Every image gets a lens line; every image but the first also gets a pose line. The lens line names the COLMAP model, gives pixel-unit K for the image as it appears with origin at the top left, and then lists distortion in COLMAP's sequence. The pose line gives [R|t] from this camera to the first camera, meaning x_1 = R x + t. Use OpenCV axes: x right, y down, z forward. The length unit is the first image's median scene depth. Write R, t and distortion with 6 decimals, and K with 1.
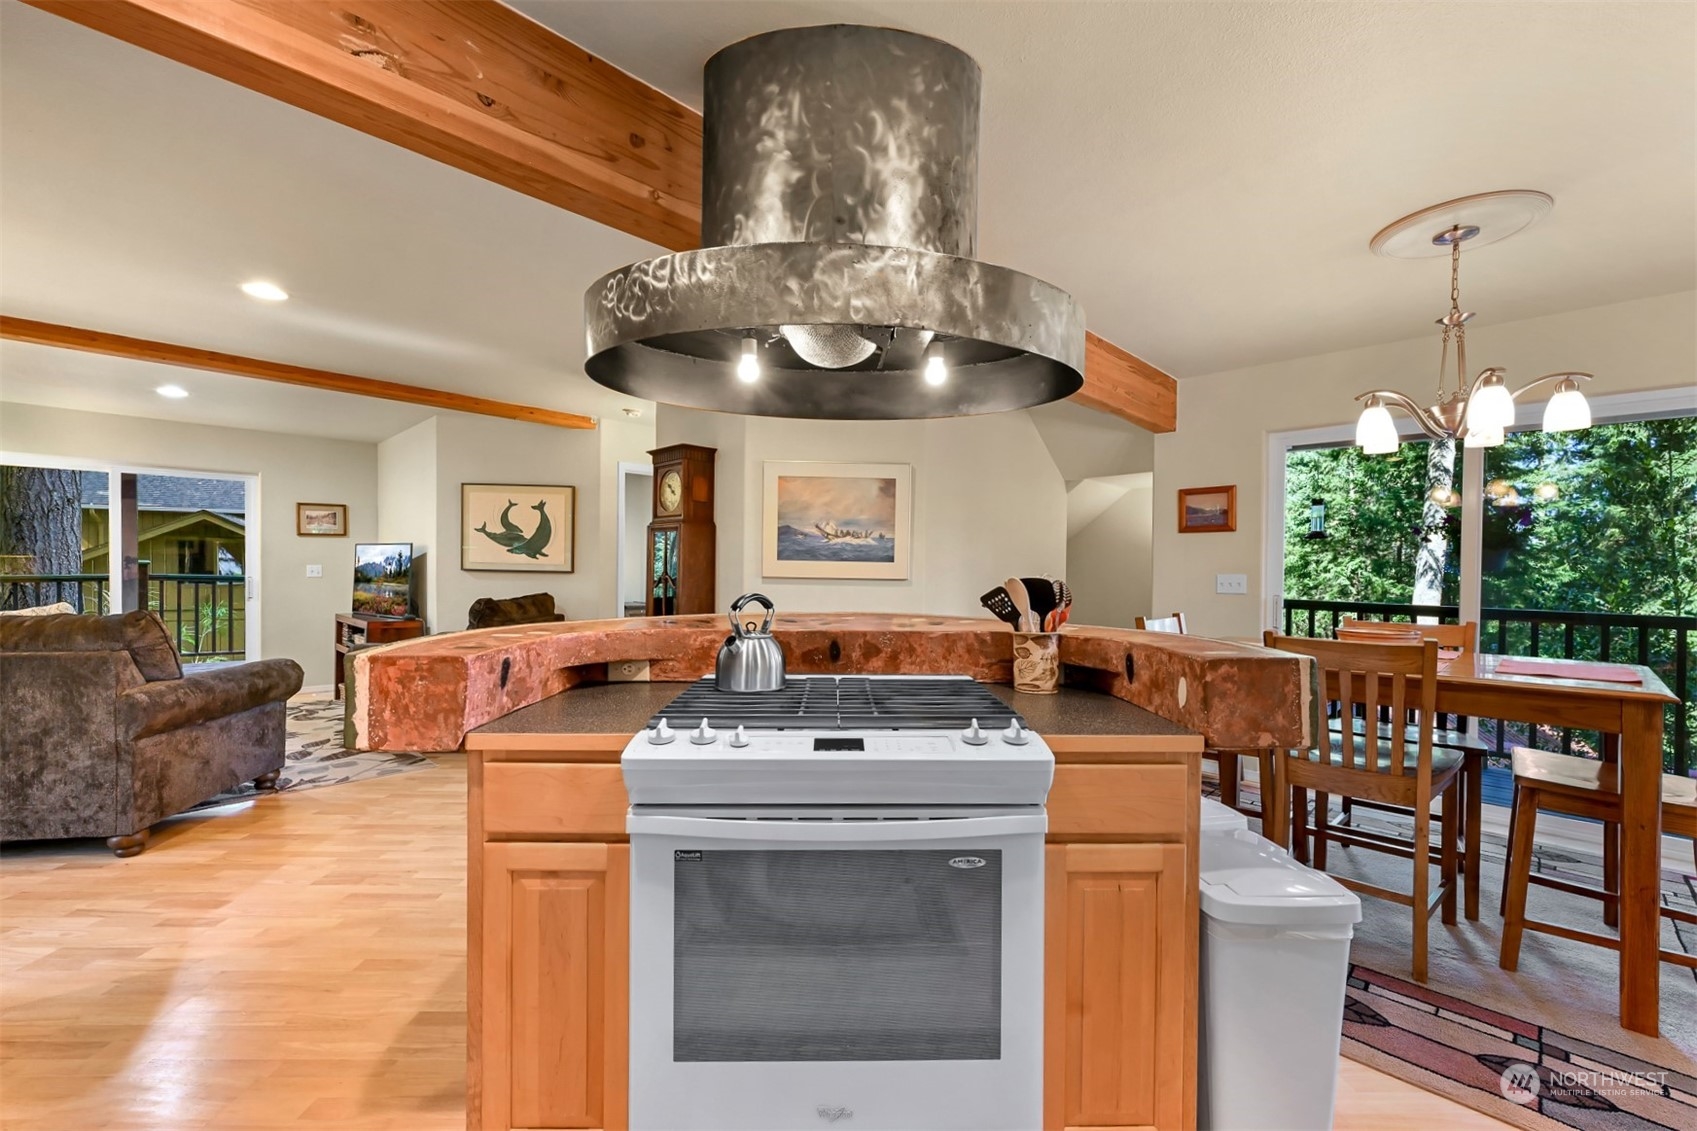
lens RADIAL K [[682.2, 0, 848.5], [0, 682.2, 565.5], [0, 0, 1]] dist [0.001771, -0.000088]
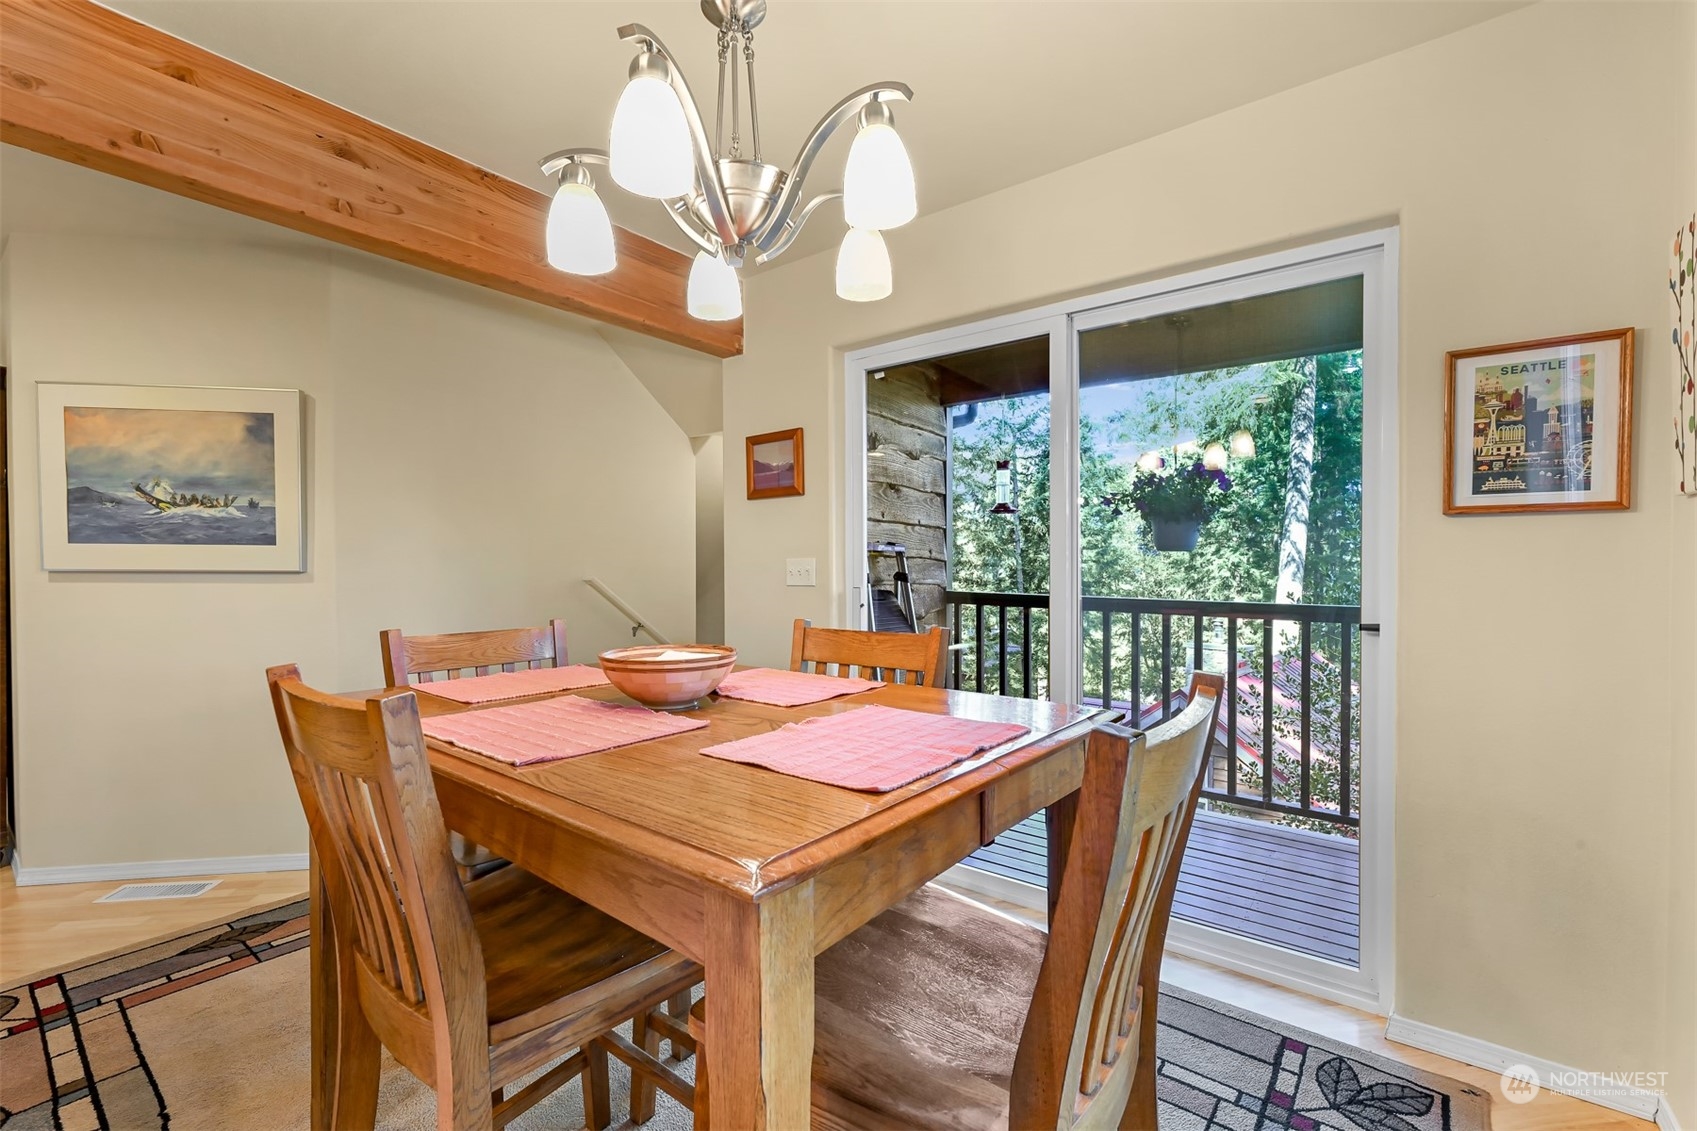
lens RADIAL K [[713.5, 0, 848.5], [0, 713.5, 565.5], [0, 0, 1]] dist [-0.015473, -0.000040]
pose [[0.993149, -0.010797, 0.116354, 0.522785], [0.010468, 0.999939, 0.003436, 0.017805], [-0.116384, -0.002194, 0.993202, 0.284073]]
